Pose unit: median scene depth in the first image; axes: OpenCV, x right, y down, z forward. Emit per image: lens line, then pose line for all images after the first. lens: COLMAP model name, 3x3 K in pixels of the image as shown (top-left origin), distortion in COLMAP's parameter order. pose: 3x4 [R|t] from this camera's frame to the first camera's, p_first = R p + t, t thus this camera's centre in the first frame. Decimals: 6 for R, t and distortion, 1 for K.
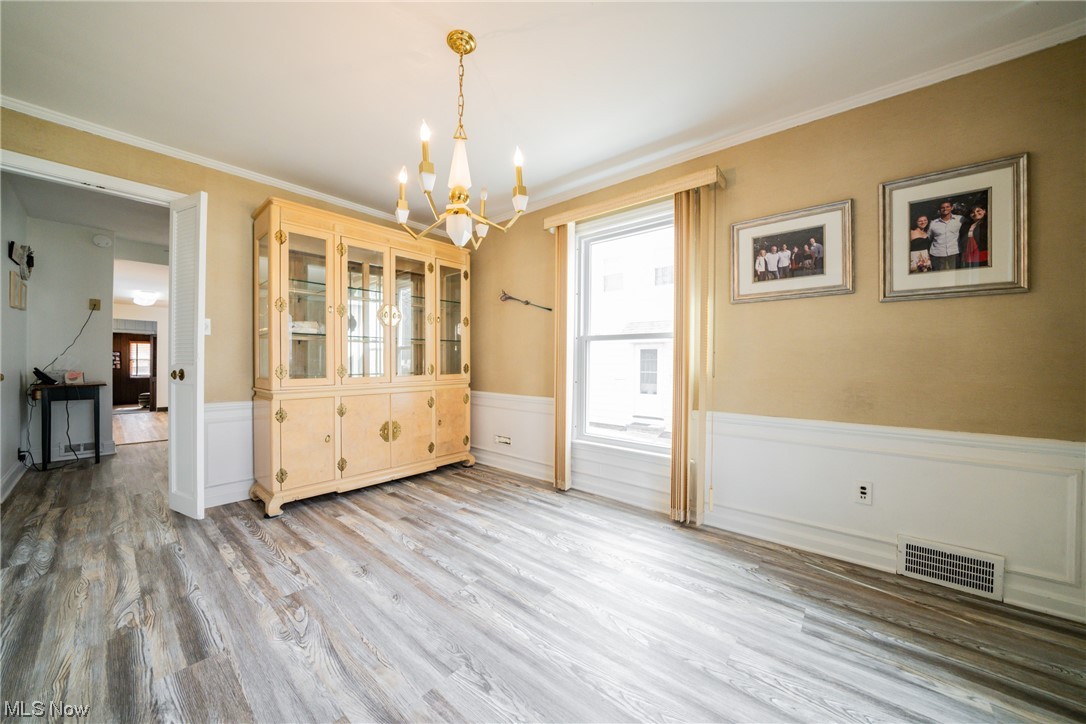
lens RADIAL K [[383.6, 0, 540.4], [0, 383.6, 361.9], [0, 0, 1]] dist [-0.029619, 0.003976]
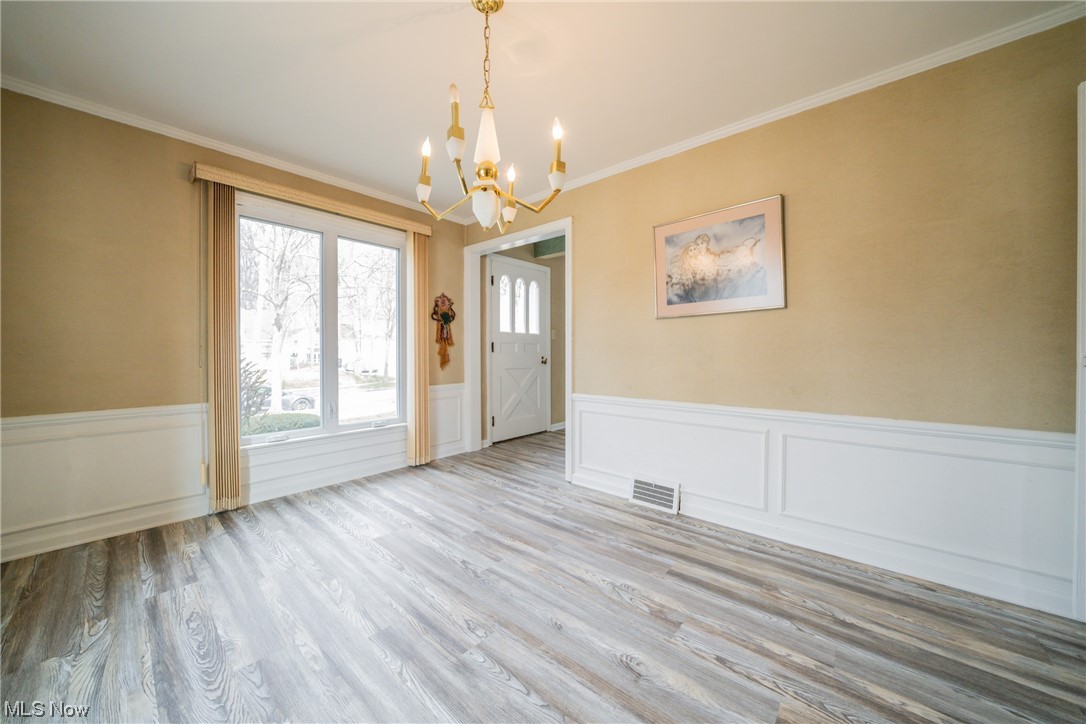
lens RADIAL K [[383.6, 0, 540.4], [0, 383.6, 361.9], [0, 0, 1]] dist [-0.029619, 0.003976]
pose [[-0.999853, -0.008518, 0.014849, -0.371317], [-0.008145, 0.999654, 0.024994, -0.013193], [-0.015057, 0.024869, -0.999577, 1.984886]]
